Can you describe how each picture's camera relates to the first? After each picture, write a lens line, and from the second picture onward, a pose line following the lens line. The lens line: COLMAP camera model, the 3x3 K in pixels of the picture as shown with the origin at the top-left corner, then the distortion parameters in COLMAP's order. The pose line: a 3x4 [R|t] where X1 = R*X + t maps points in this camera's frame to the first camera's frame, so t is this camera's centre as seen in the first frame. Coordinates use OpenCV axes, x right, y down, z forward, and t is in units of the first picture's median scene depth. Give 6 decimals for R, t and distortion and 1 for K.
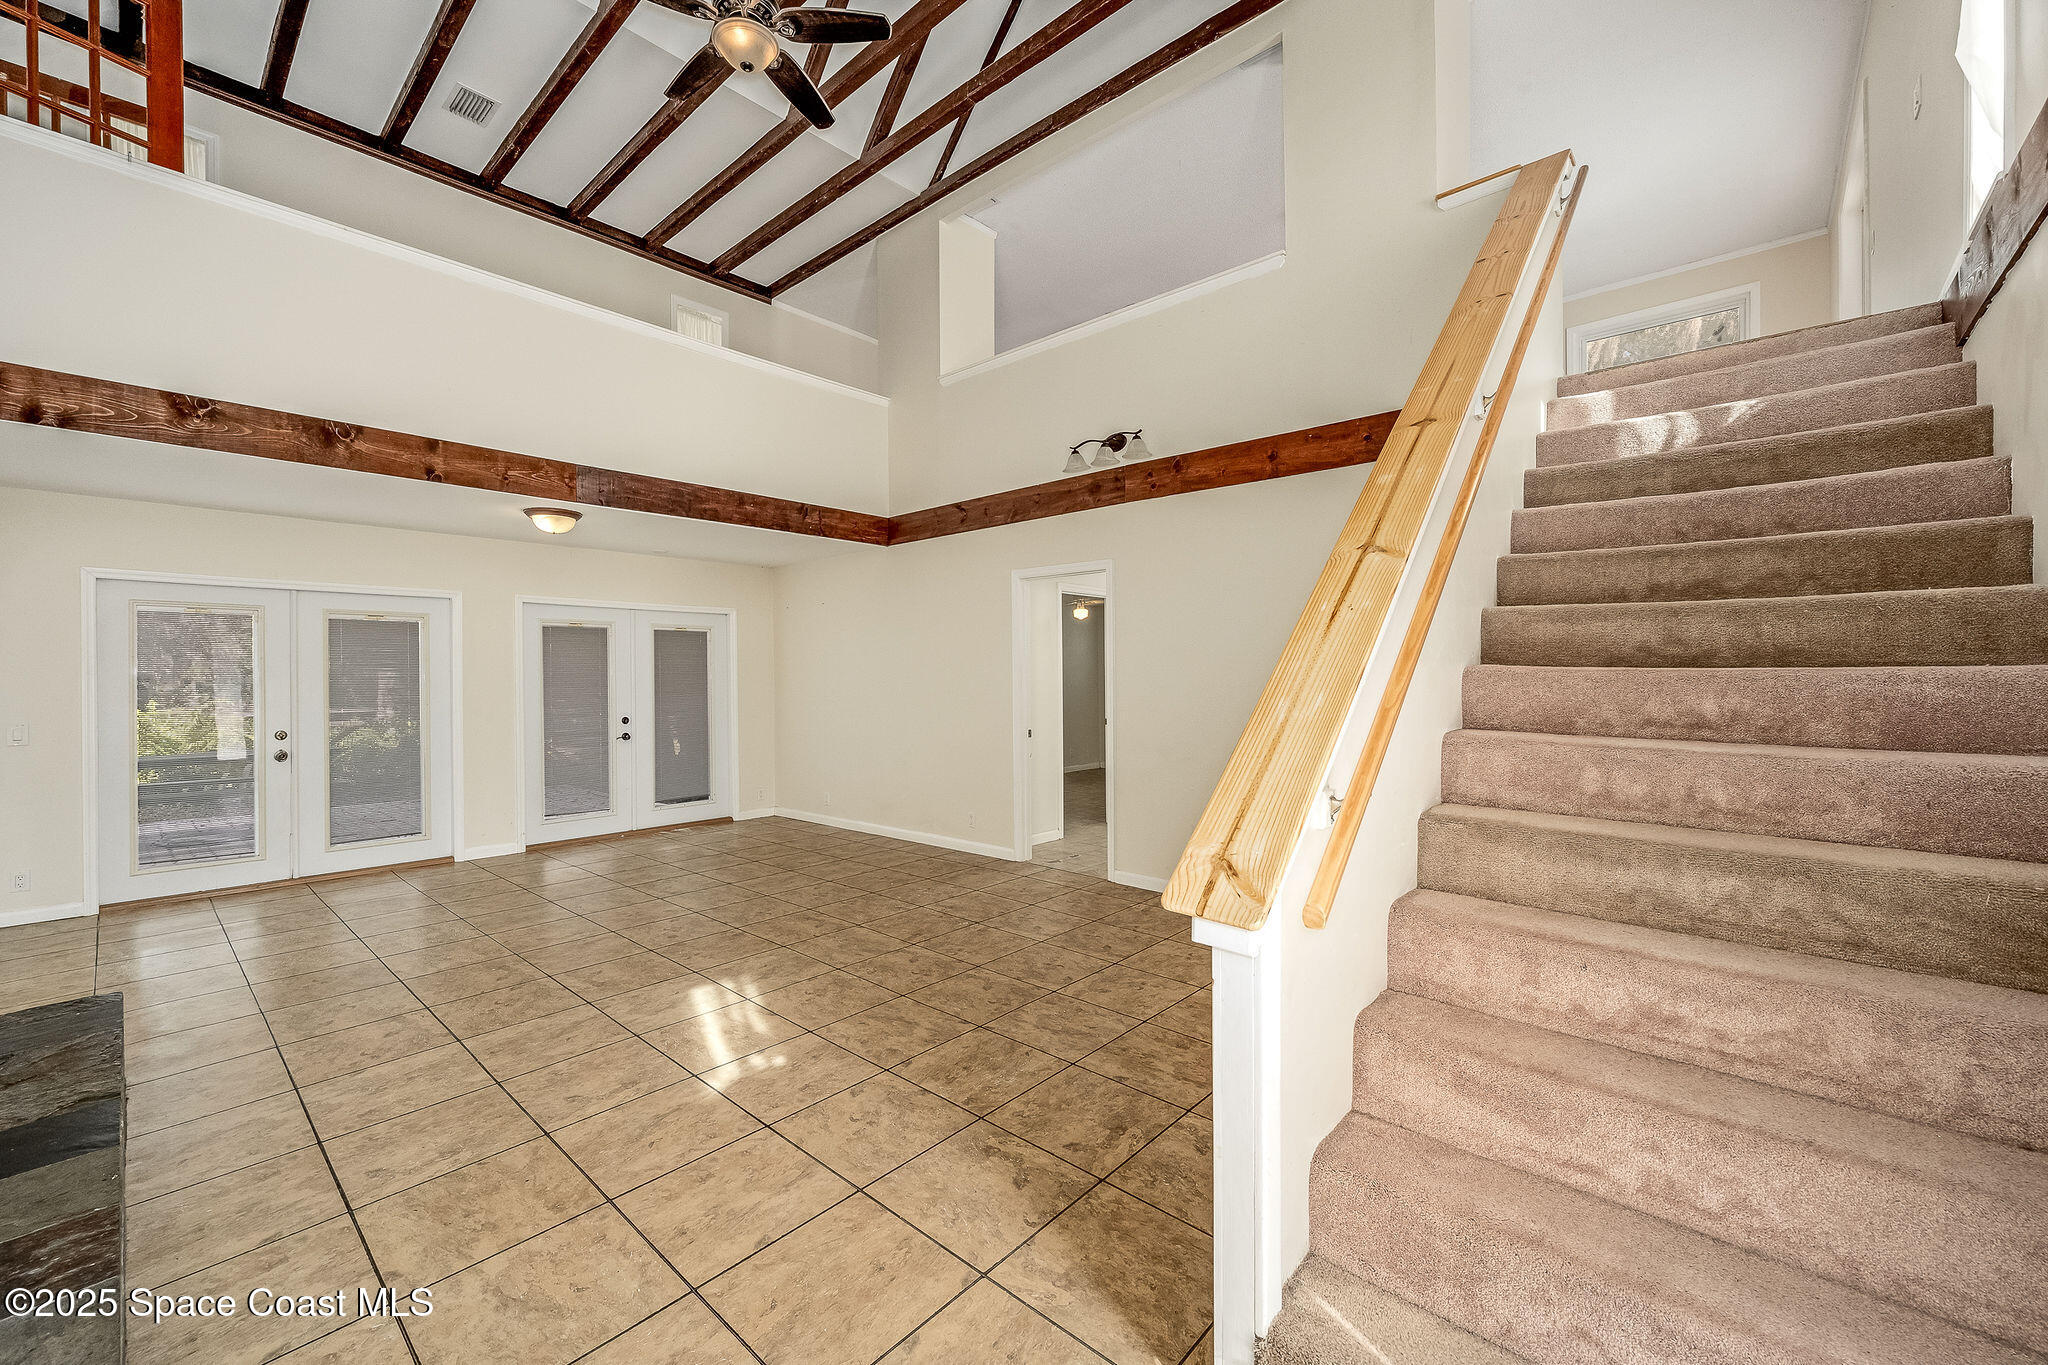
lens RADIAL K [[808.5, 0, 1019.8], [0, 808.5, 679.3], [0, 0, 1]] dist [-0.001141, 0.000387]
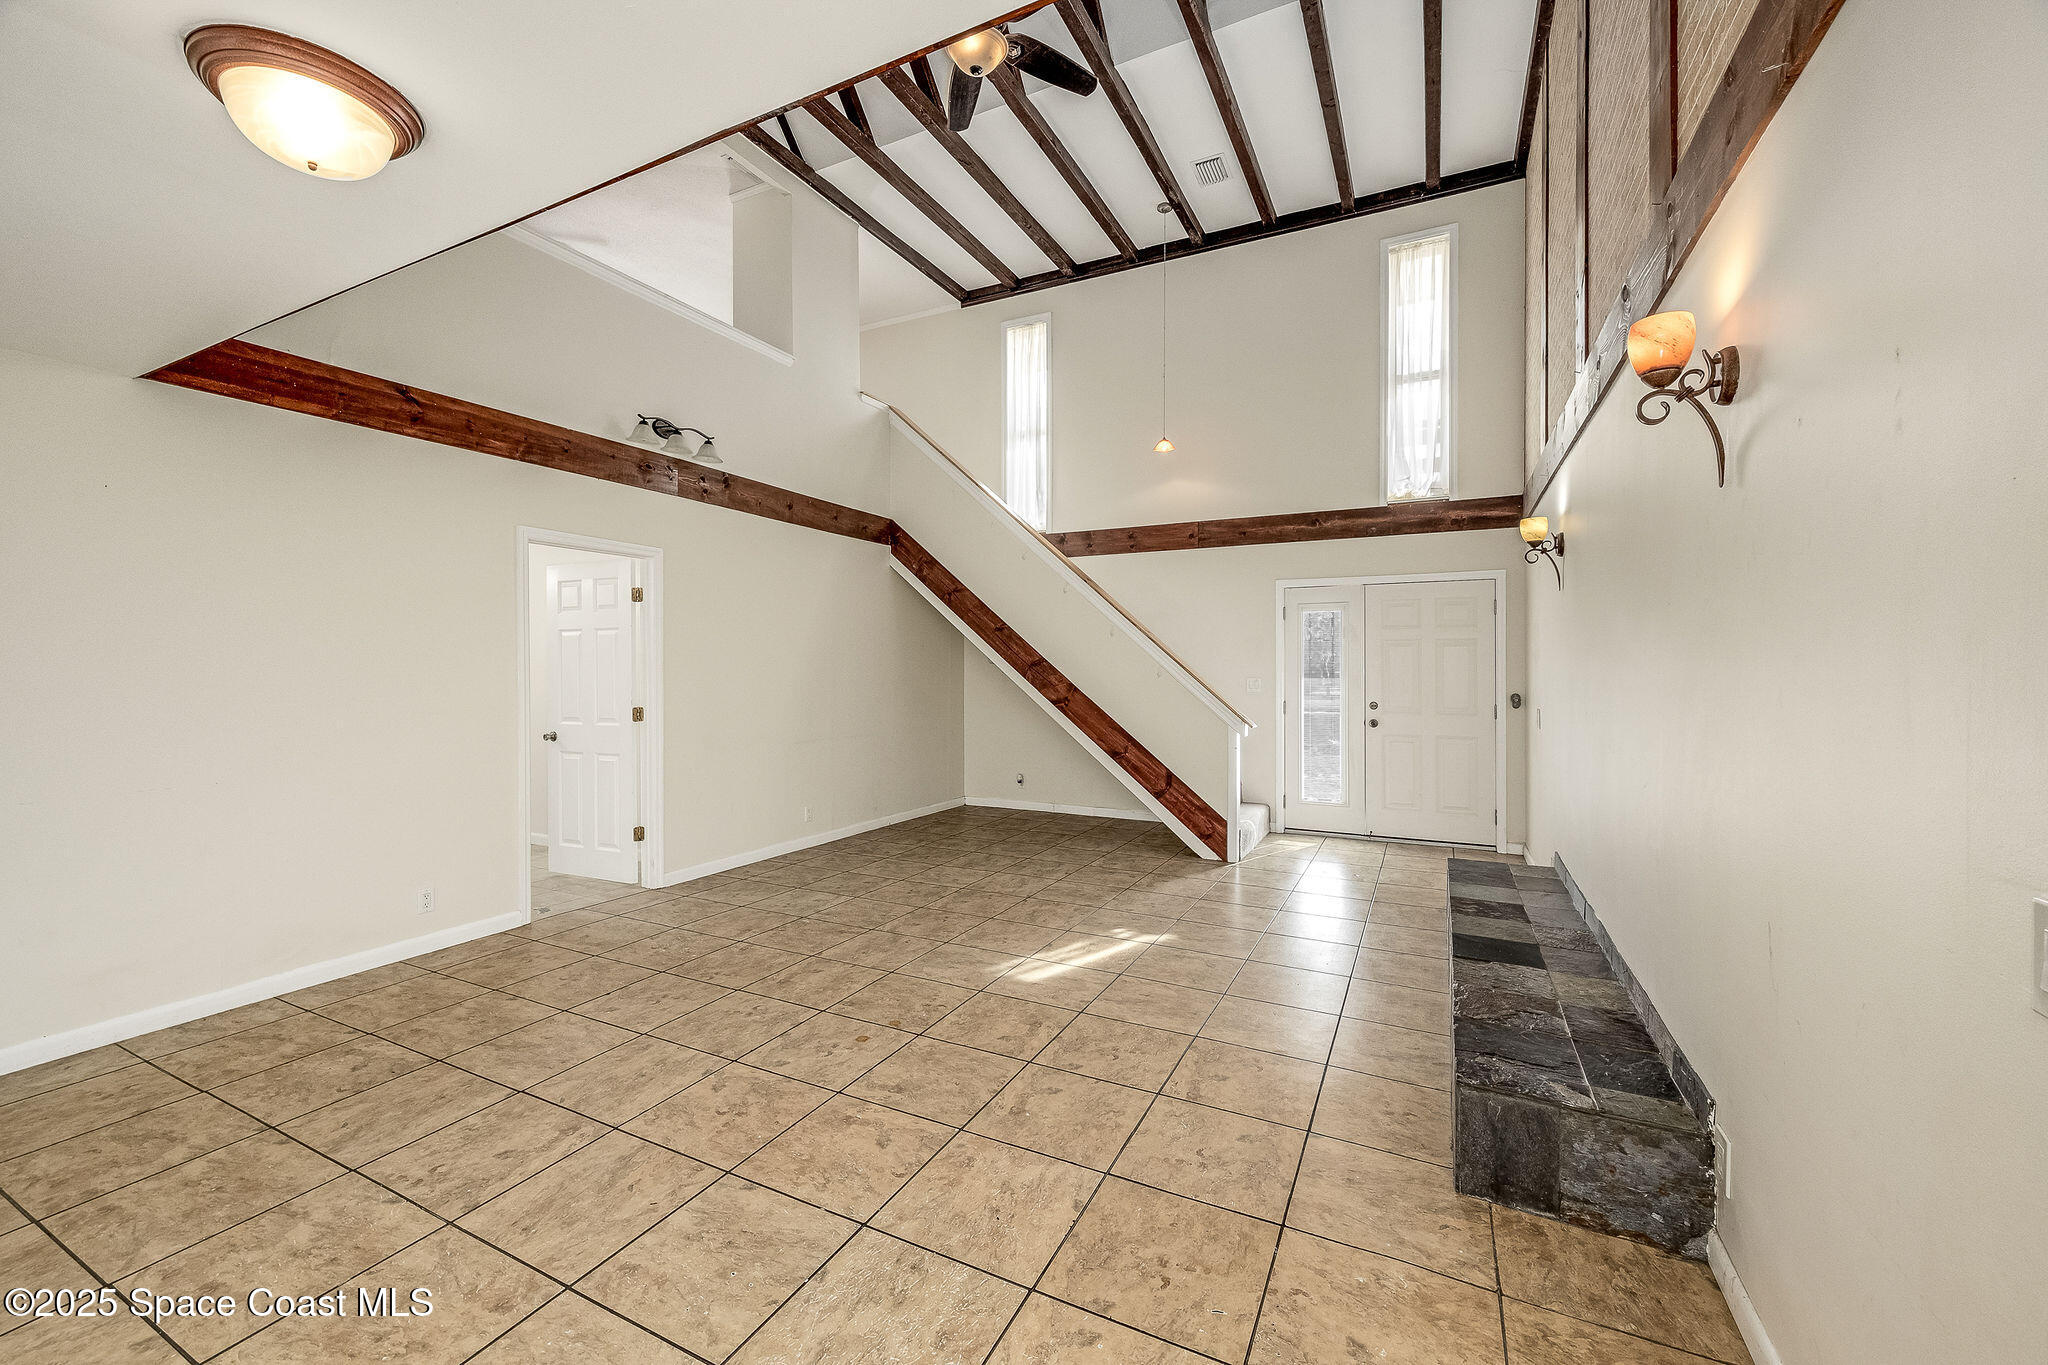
lens RADIAL K [[813.5, 0, 1018.3], [0, 813.5, 666.4], [0, 0, 1]] dist [-0.001891, 0.000208]
pose [[-0.252060, 0.009607, 0.967664, -1.034590], [0.006069, 0.999947, -0.008347, 0.000763], [-0.967693, 0.003769, -0.252105, 0.939234]]
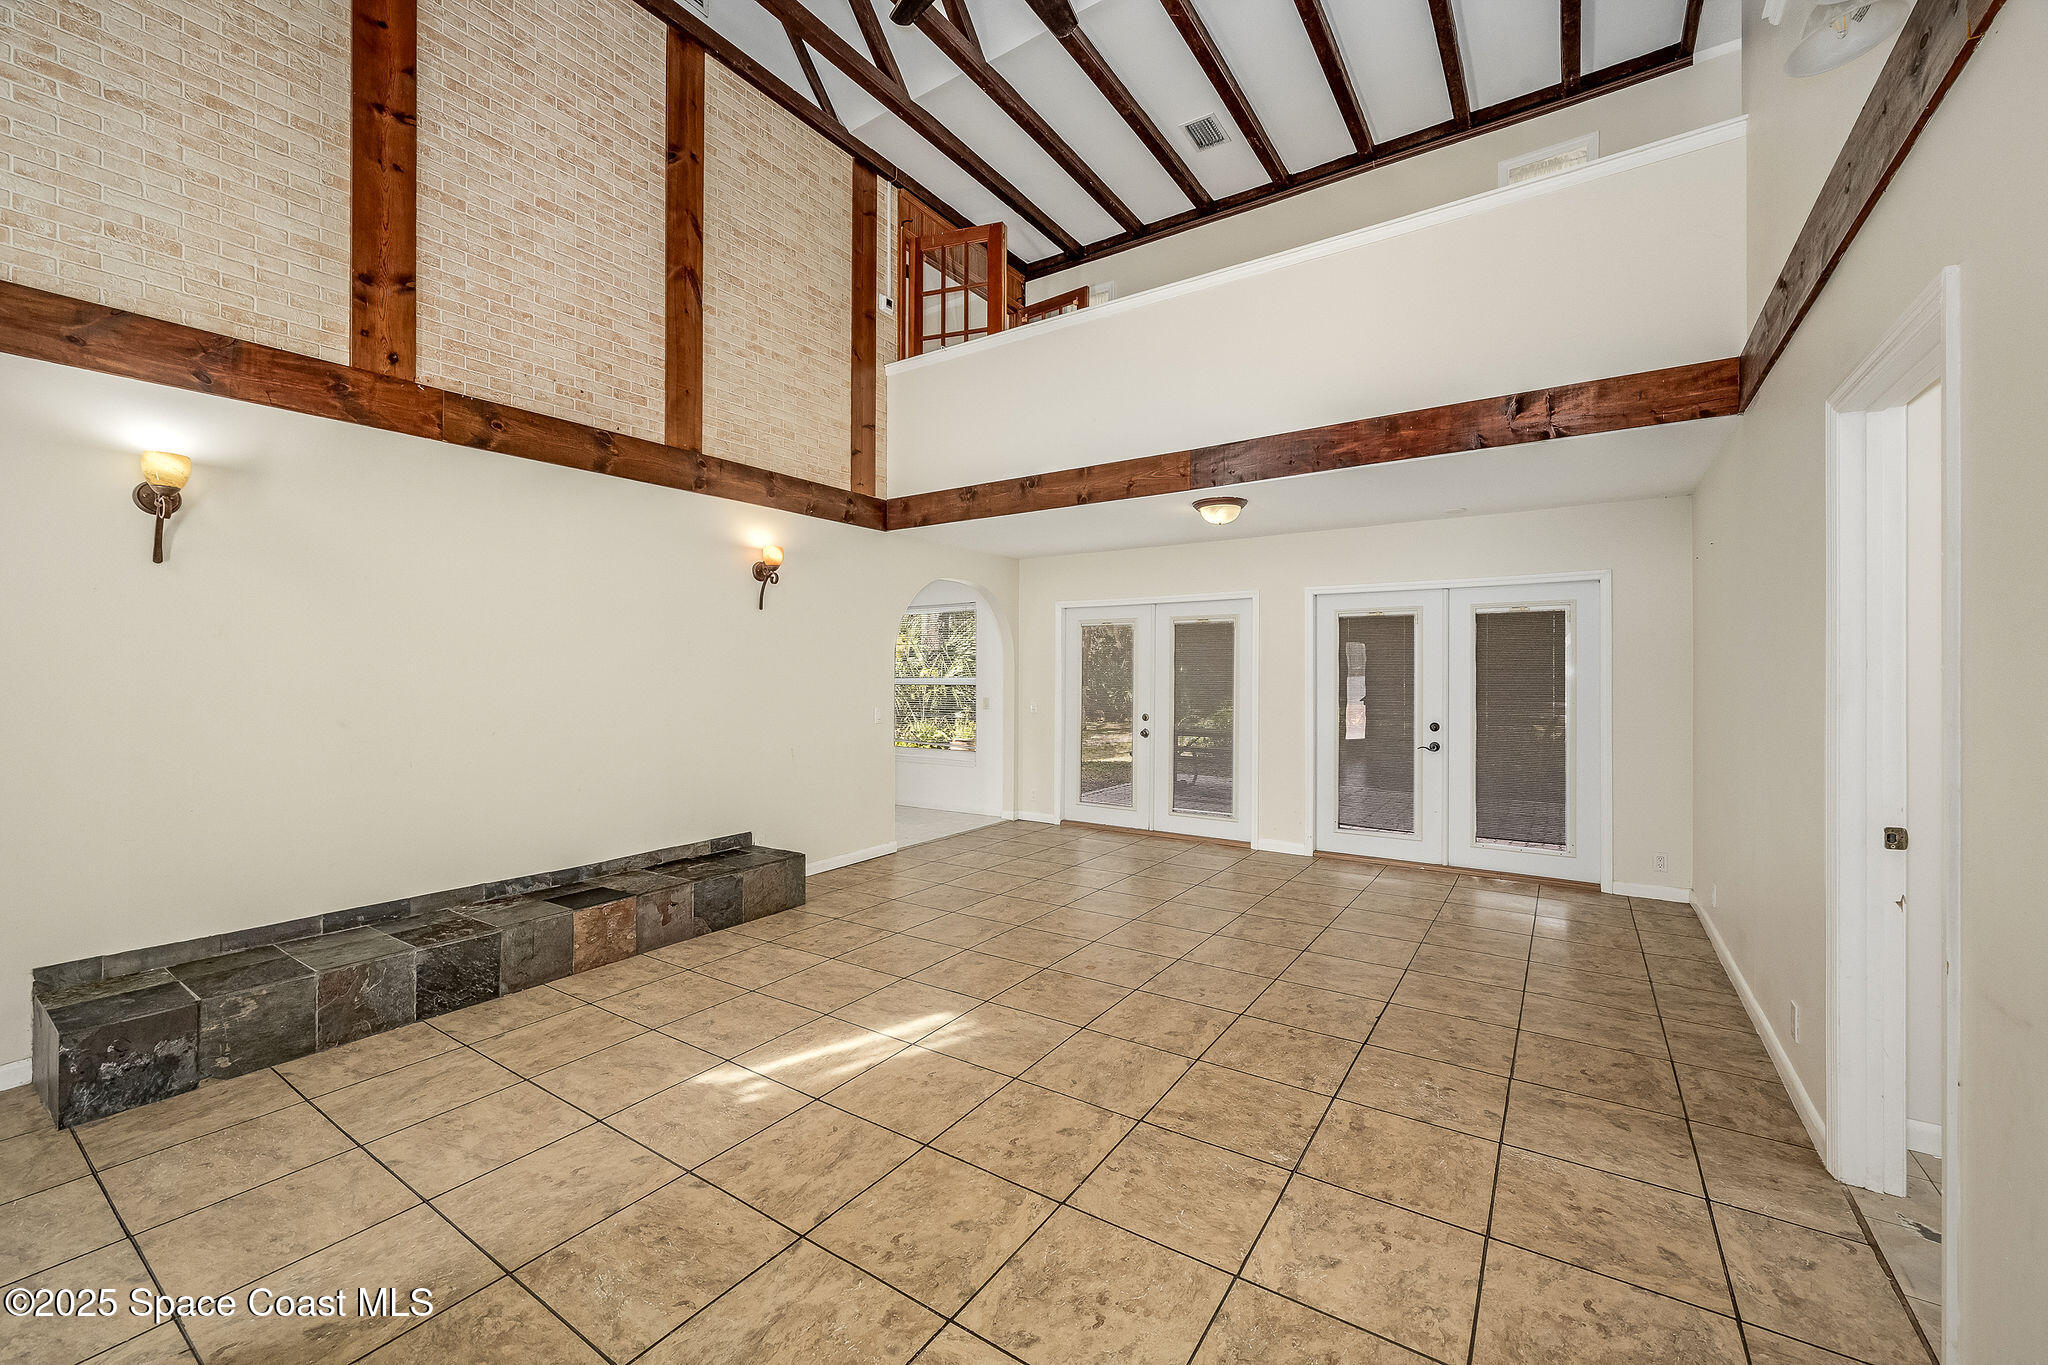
lens RADIAL K [[813.5, 0, 1018.3], [0, 813.5, 666.4], [0, 0, 1]] dist [-0.001891, 0.000208]
pose [[0.131340, -0.003671, -0.991331, 0.398711], [-0.004733, 0.999979, -0.004330, -0.006524], [0.991326, 0.005260, 0.131320, 0.721033]]
